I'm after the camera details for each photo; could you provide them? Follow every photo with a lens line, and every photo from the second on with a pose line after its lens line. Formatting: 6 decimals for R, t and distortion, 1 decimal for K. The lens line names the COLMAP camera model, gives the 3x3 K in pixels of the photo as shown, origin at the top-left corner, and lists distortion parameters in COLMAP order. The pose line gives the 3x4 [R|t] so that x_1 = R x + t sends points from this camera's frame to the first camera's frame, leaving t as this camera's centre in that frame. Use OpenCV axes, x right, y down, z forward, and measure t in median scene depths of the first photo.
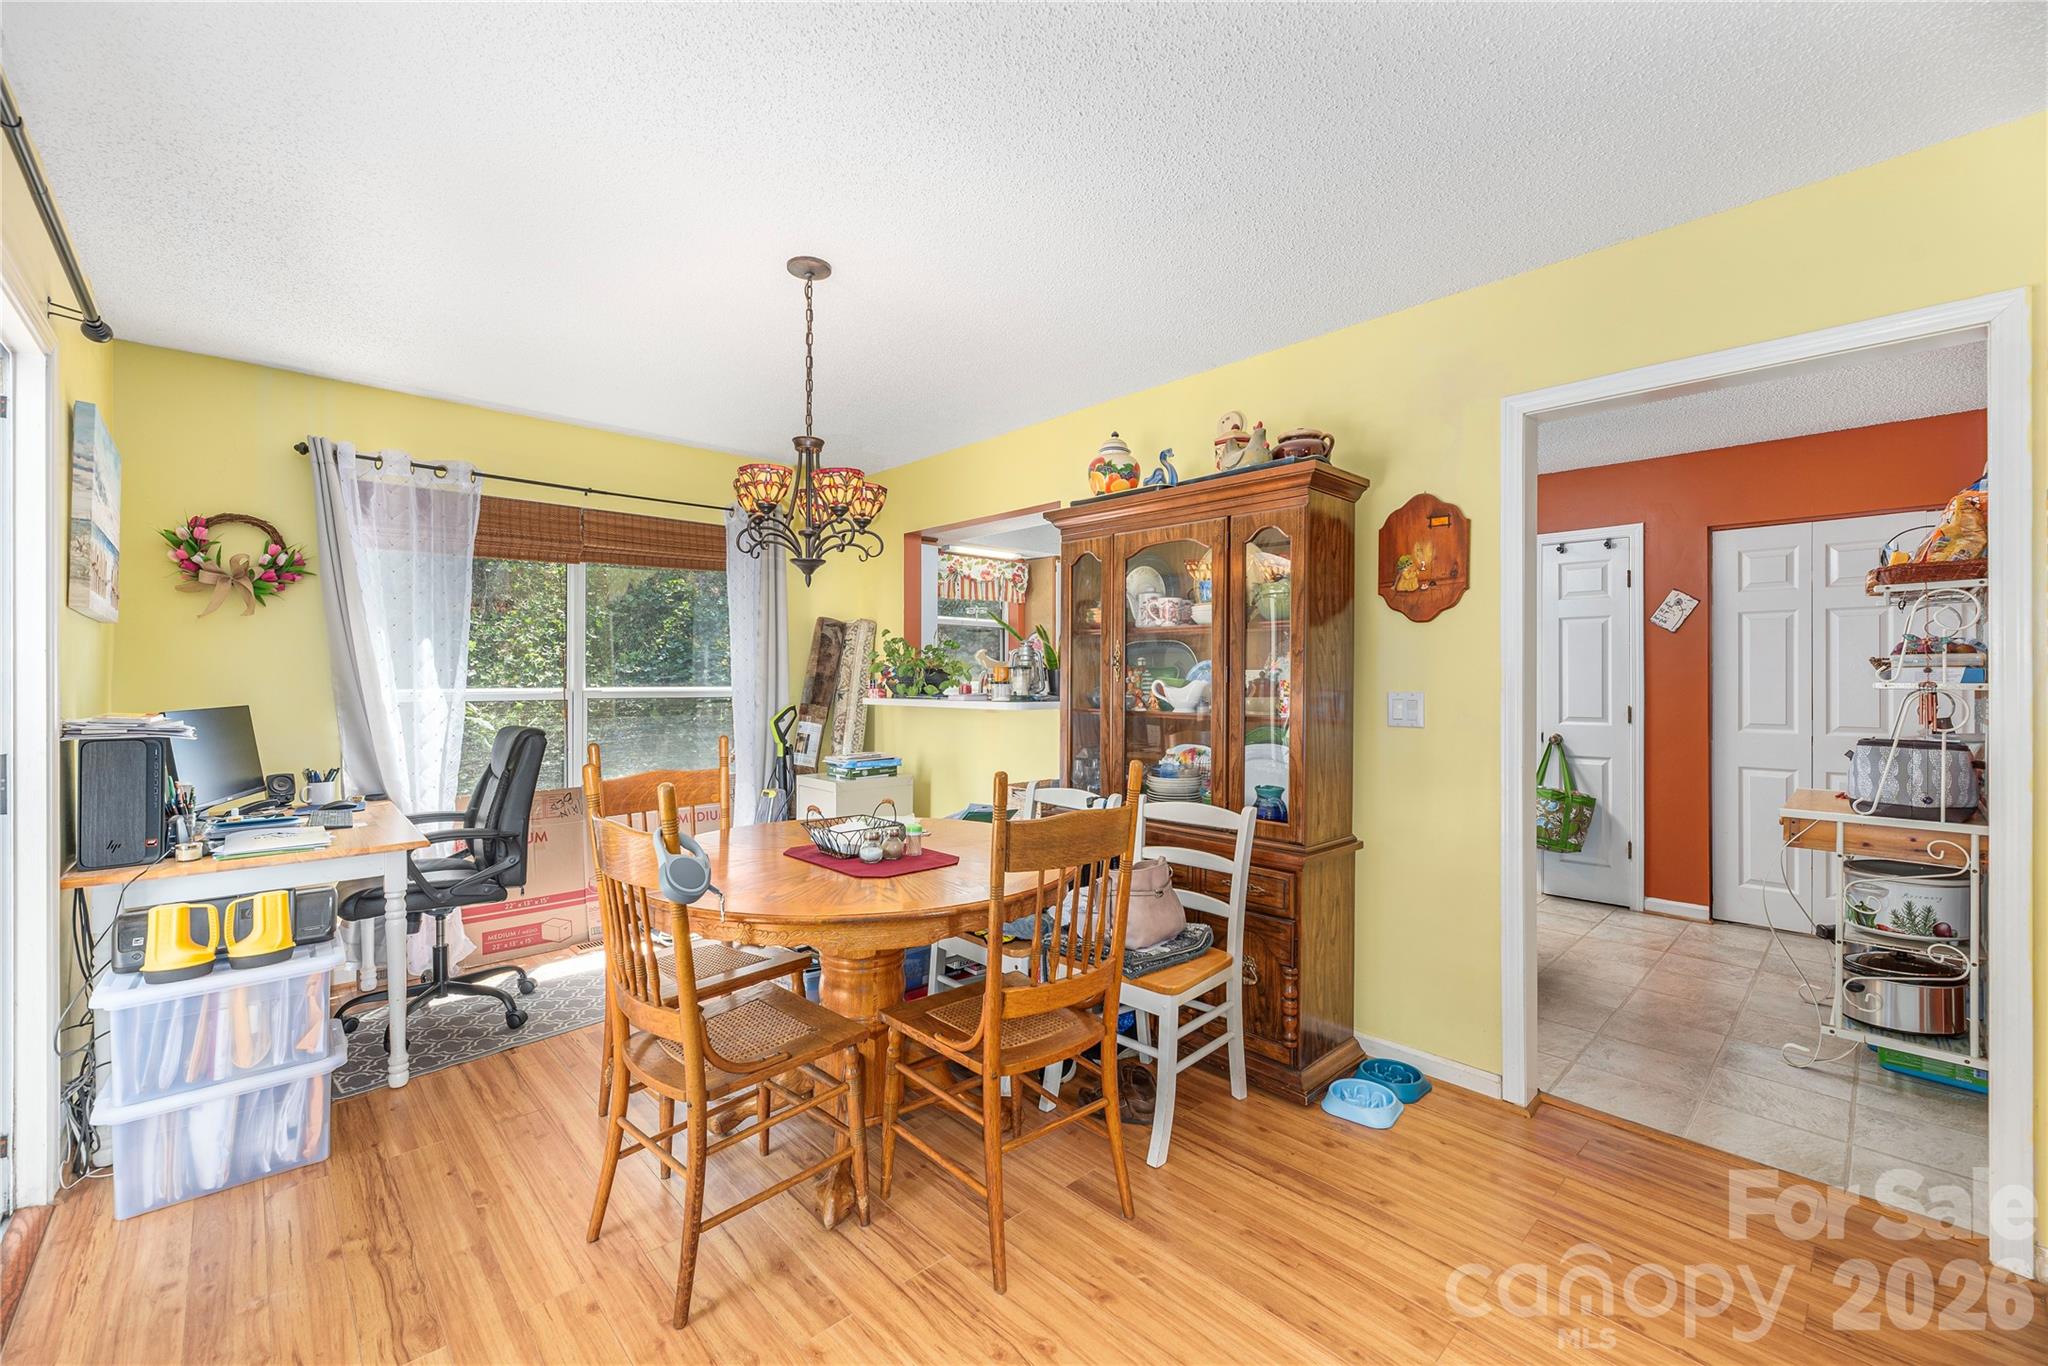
lens RADIAL K [[830.6, 0, 1019.7], [0, 830.6, 678.8], [0, 0, 1]] dist [-0.002739, -0.000028]
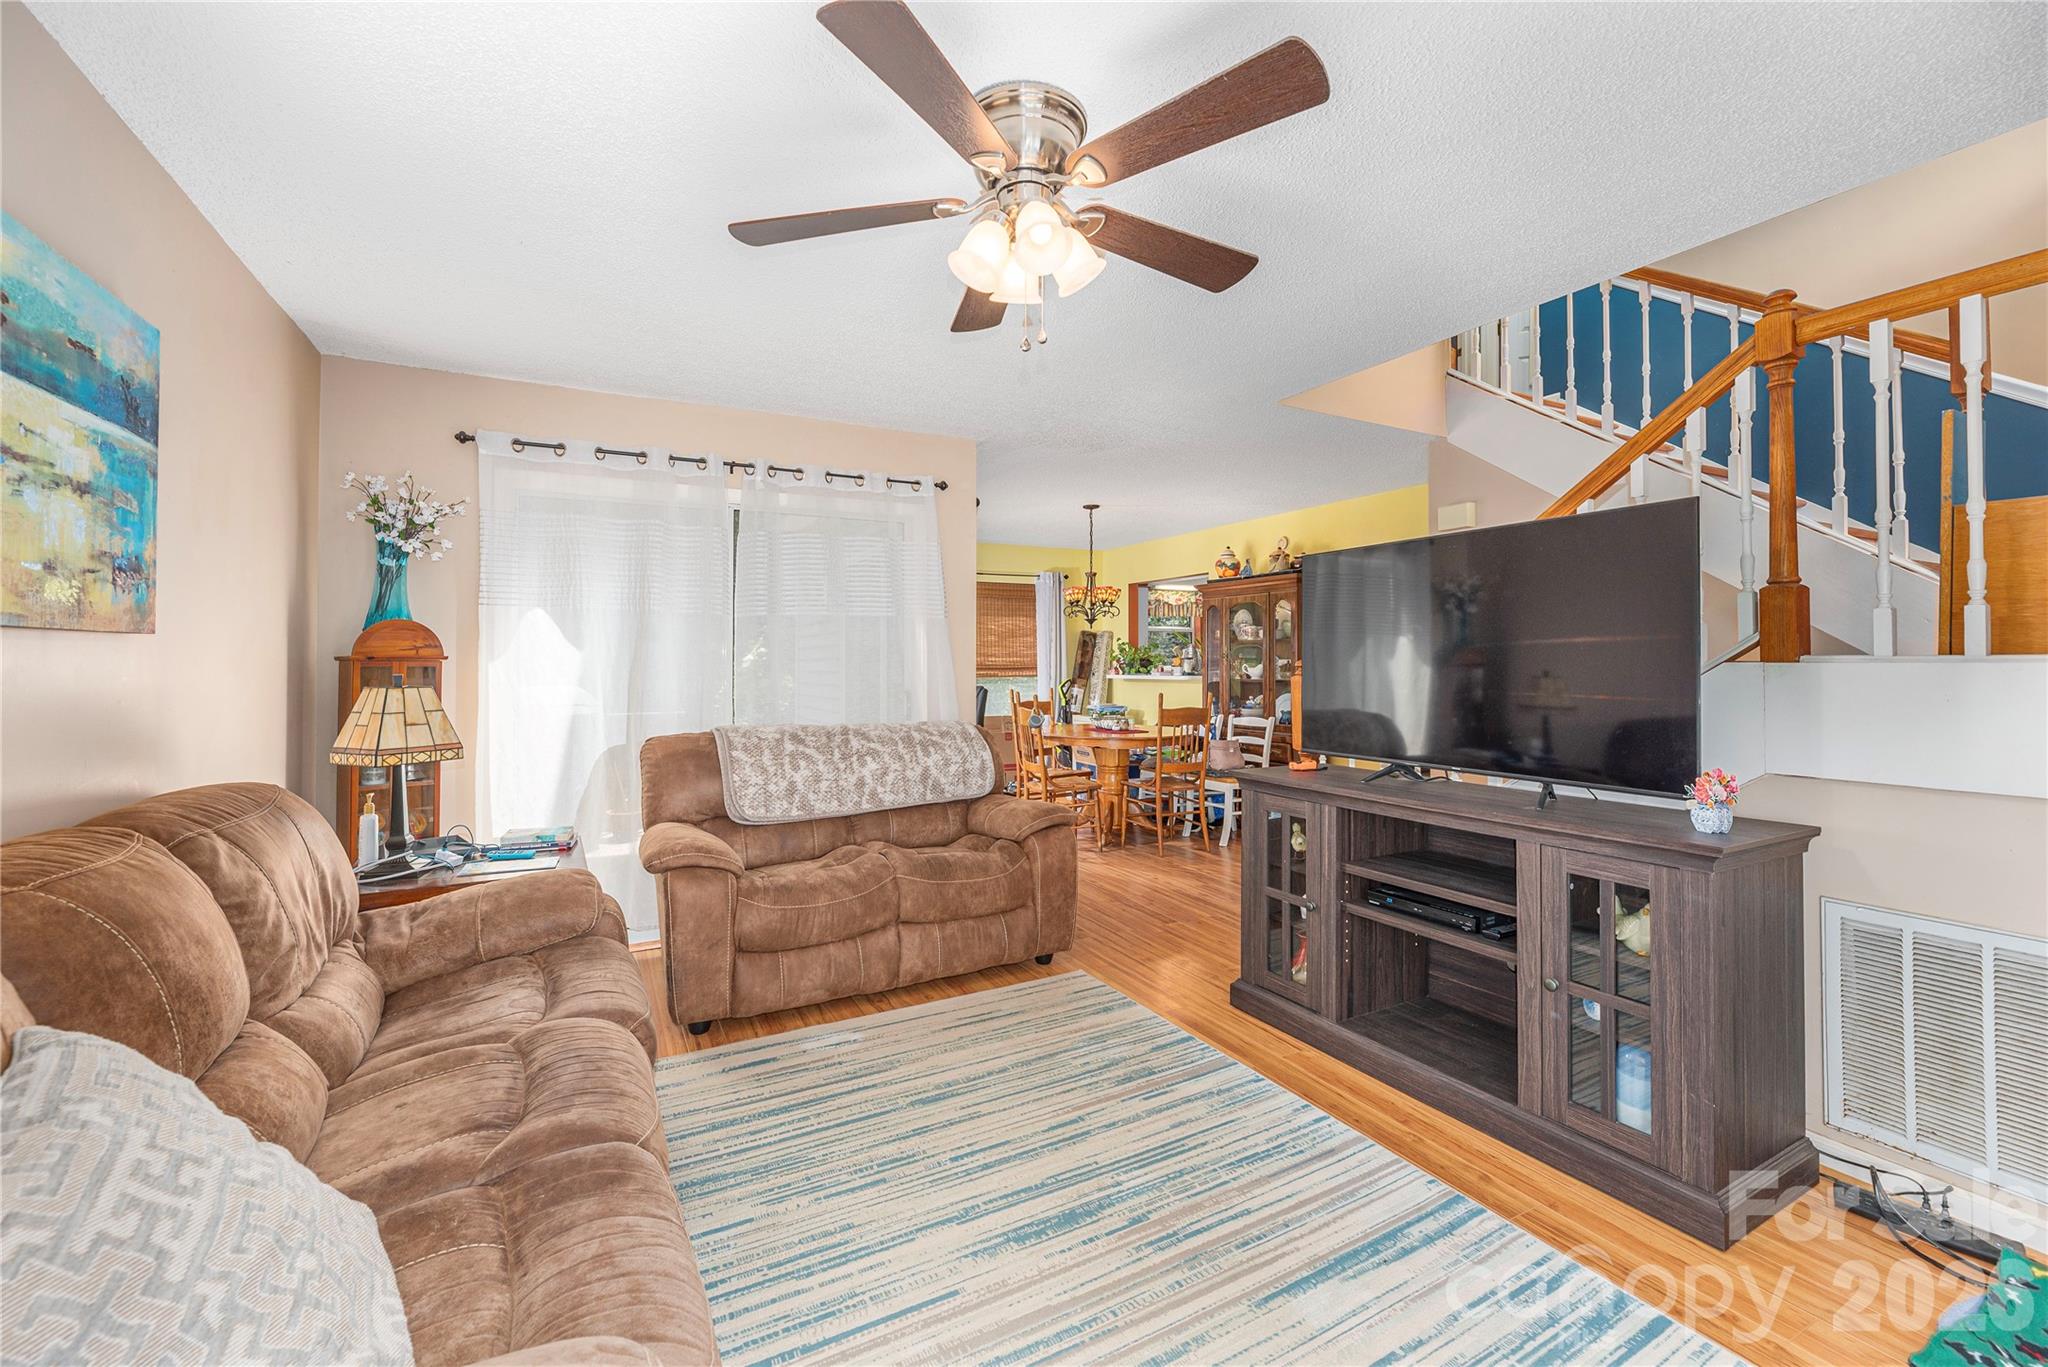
lens RADIAL K [[830.6, 0, 1019.7], [0, 830.6, 679.3], [0, 0, 1]] dist [-0.002739, -0.000028]
pose [[0.963730, 0.001993, -0.266871, 0.136014], [0.002927, 0.999833, 0.018040, -0.000646], [0.266862, -0.018167, 0.963564, -0.951610]]
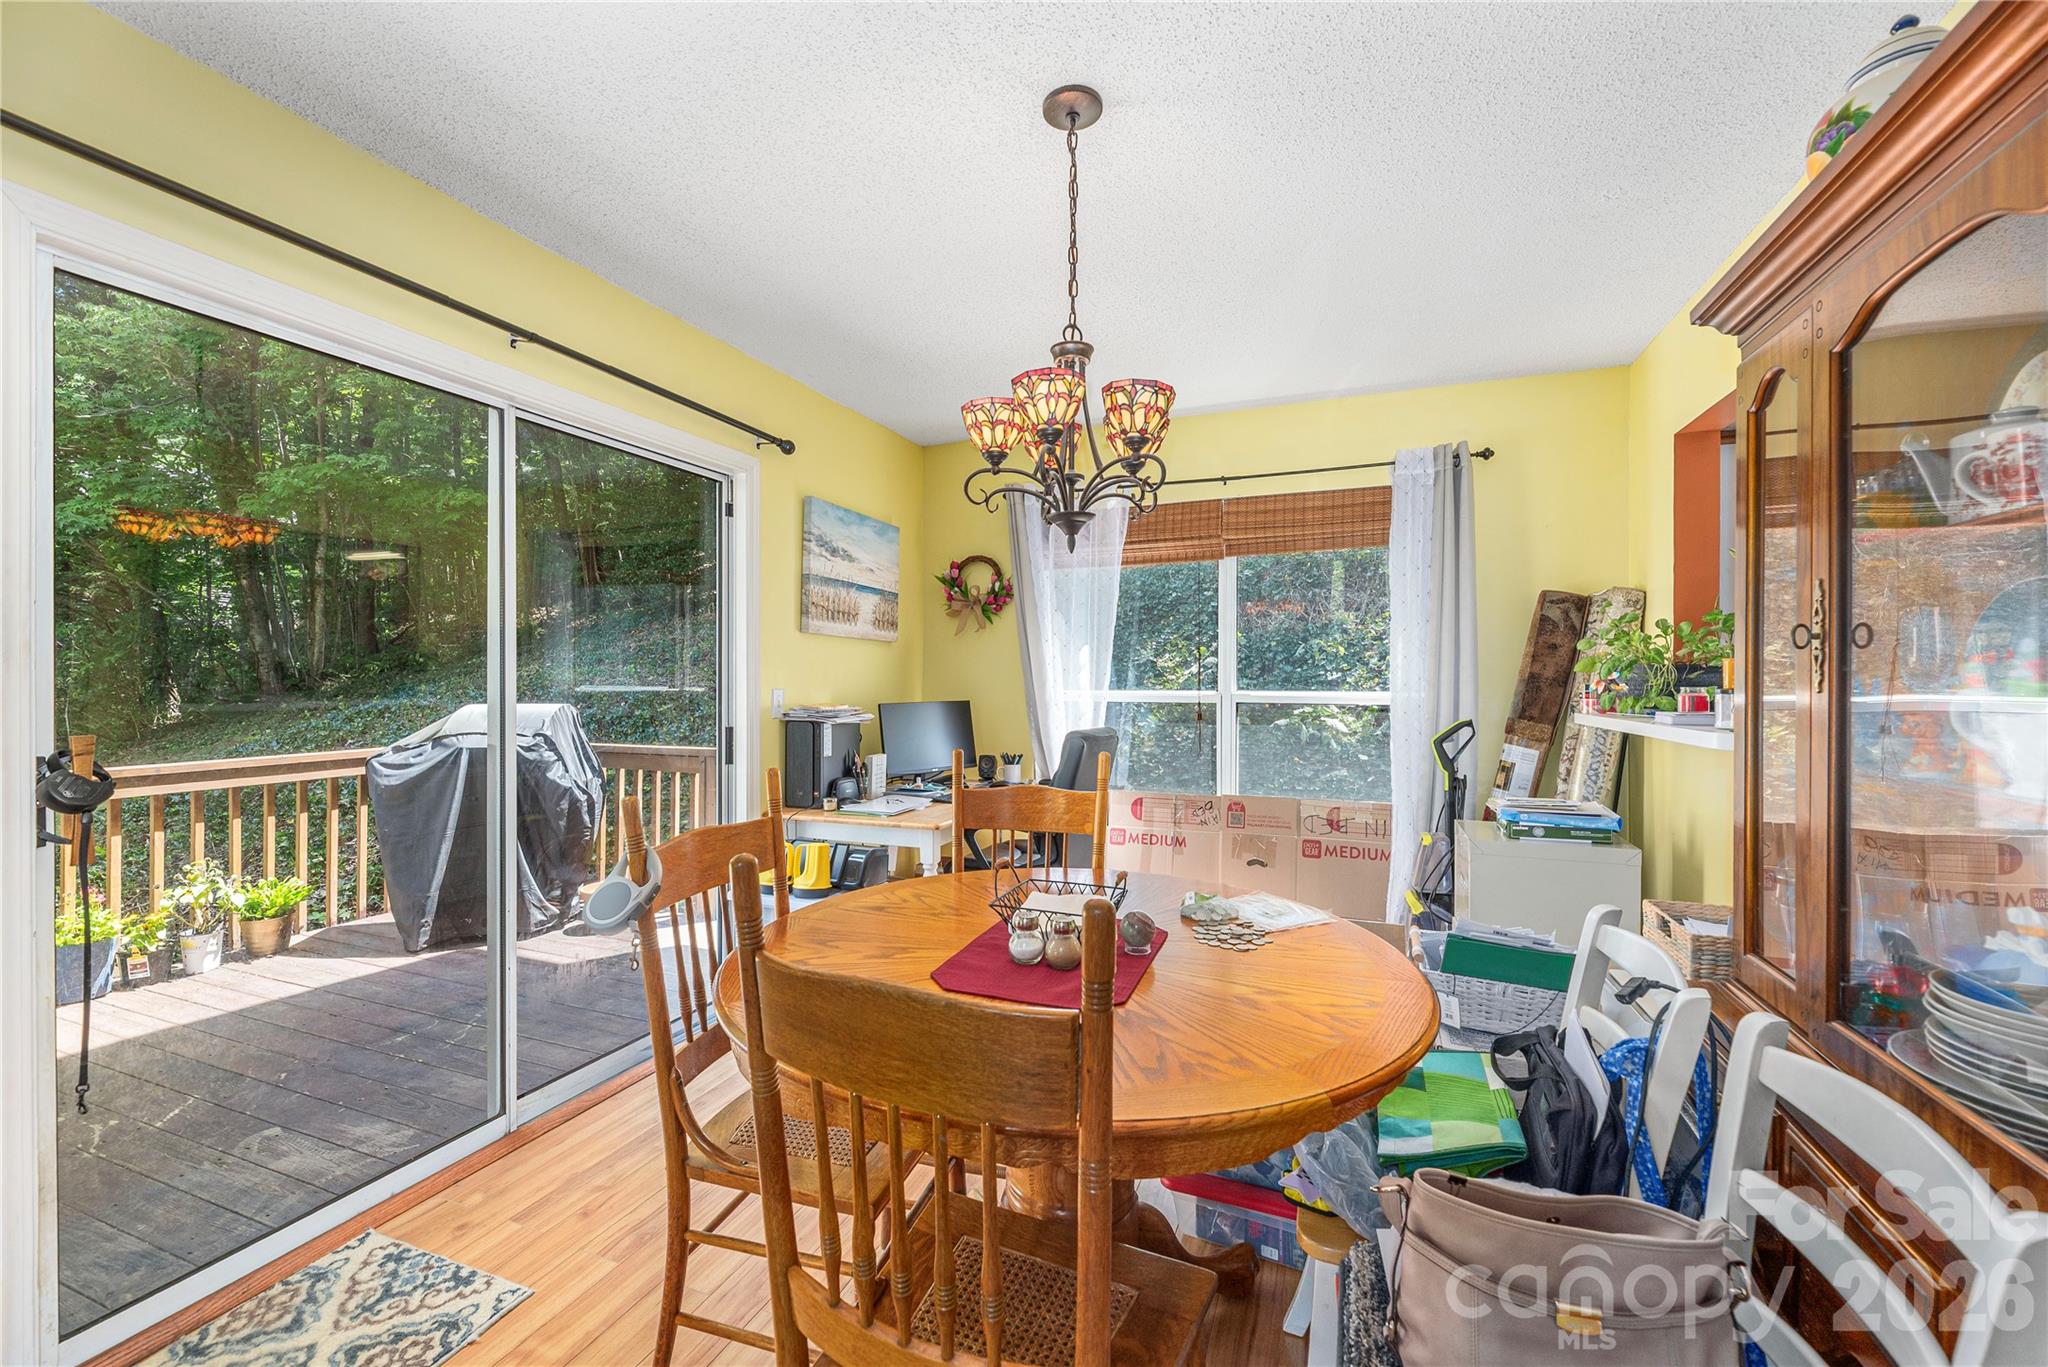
lens RADIAL K [[830.6, 0, 1019.7], [0, 830.6, 679.3], [0, 0, 1]] dist [-0.002739, -0.000028]
pose [[0.426848, 0.000158, -0.904323, 0.226460], [-0.003679, 0.999992, -0.001561, 0.000143], [0.904316, 0.003994, 0.426846, 0.394256]]
